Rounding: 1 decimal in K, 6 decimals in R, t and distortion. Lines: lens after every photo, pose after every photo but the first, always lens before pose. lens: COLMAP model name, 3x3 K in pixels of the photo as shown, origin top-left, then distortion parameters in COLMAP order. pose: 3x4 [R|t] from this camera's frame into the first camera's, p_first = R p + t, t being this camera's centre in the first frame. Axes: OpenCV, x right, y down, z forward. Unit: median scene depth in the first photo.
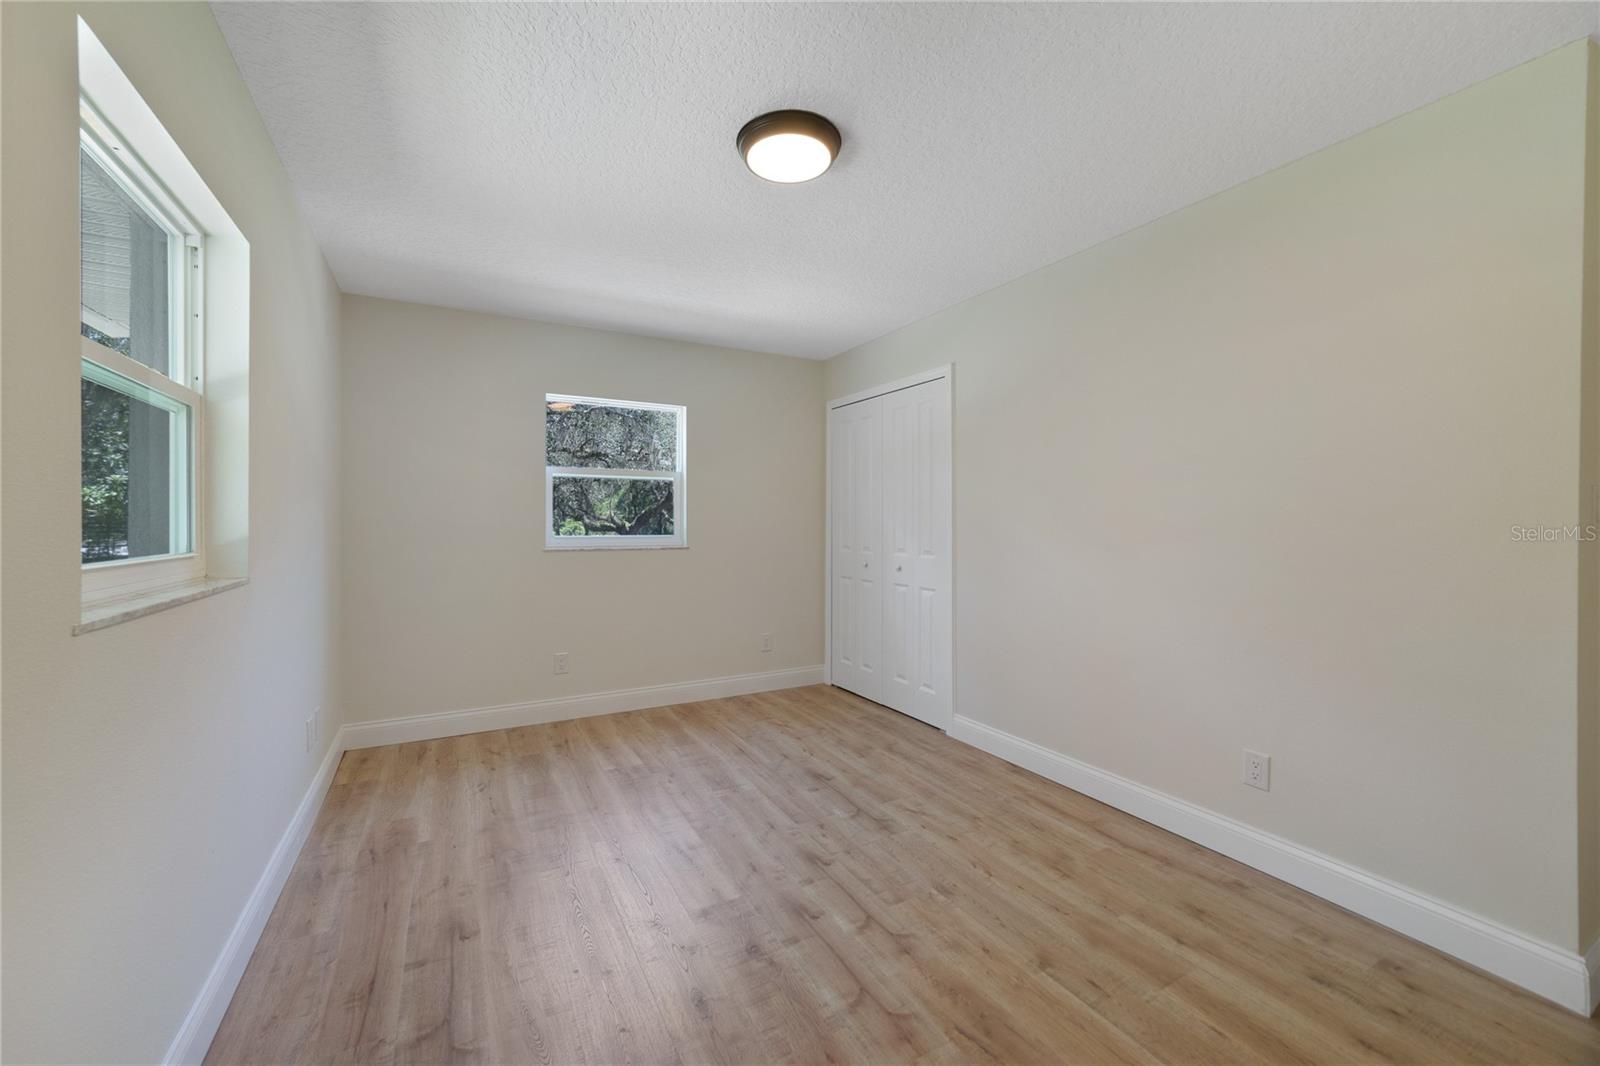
lens RADIAL K [[618.4, 0, 785.8], [0, 618.4, 523.3], [0, 0, 1]] dist [-0.025794, 0.008012]
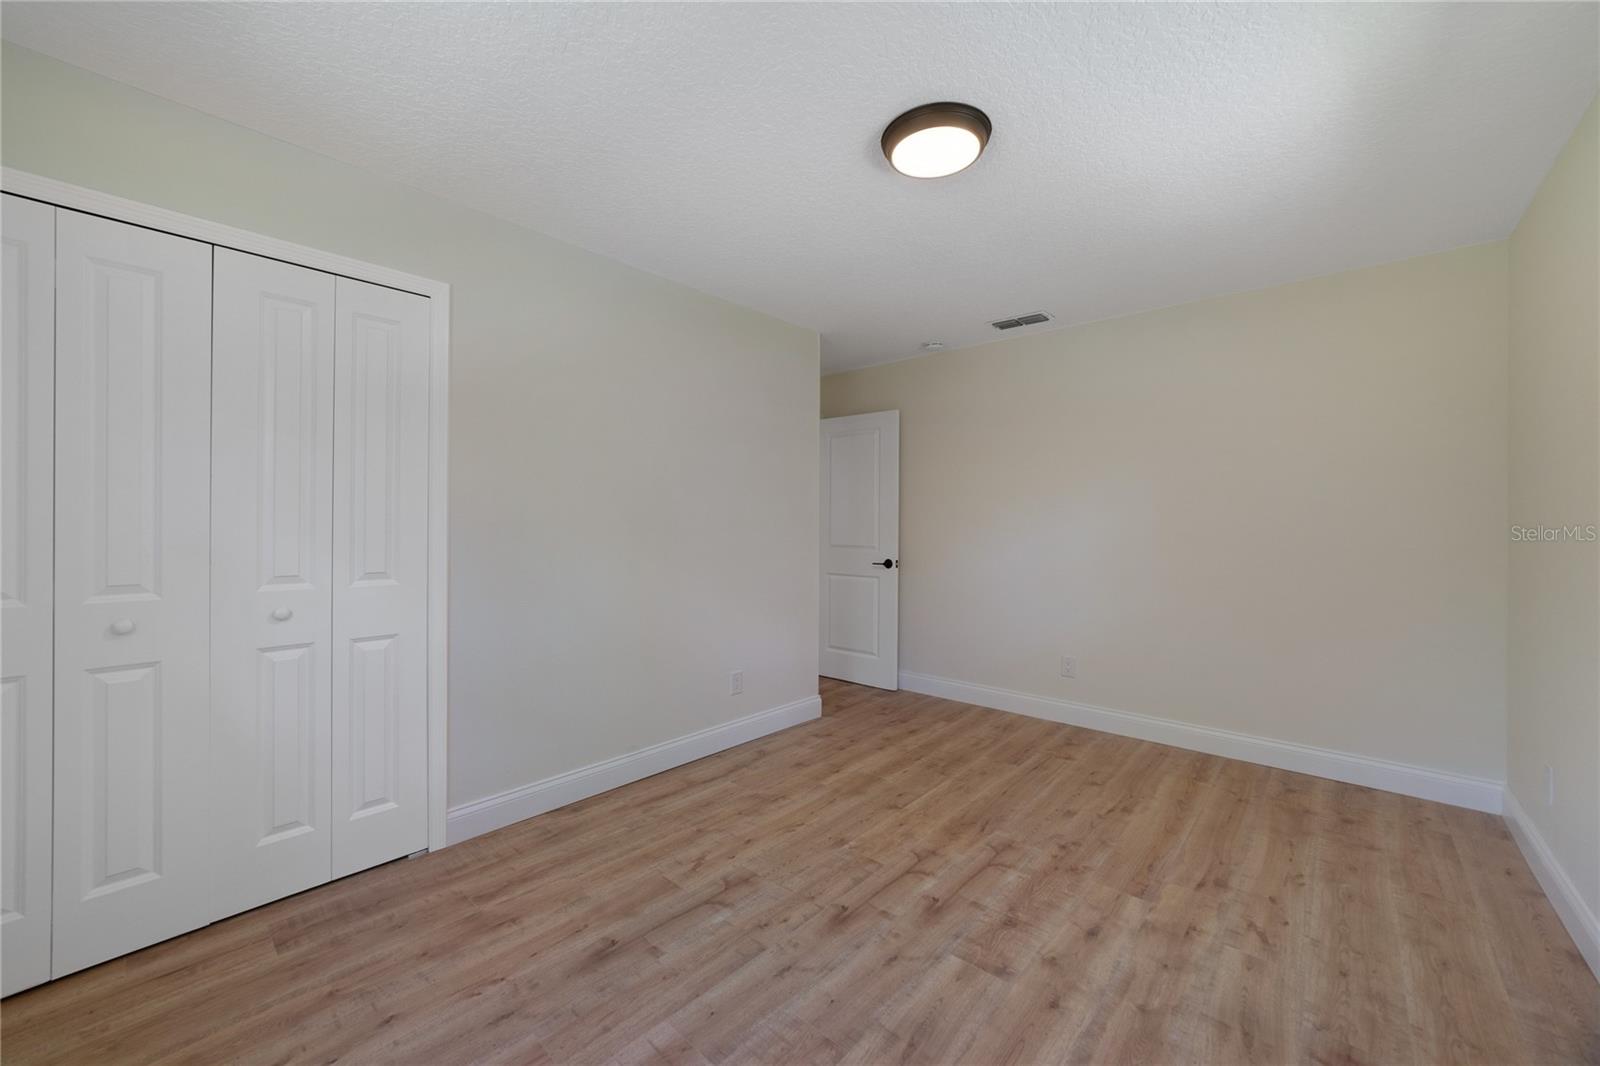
lens RADIAL K [[618.4, 0, 785.8], [0, 618.4, 523.3], [0, 0, 1]] dist [-0.025794, 0.008012]
pose [[-0.329586, -0.001598, 0.944124, -0.643128], [-0.000190, 0.999999, 0.001626, -0.003890], [-0.944125, 0.000356, -0.329586, 1.187090]]
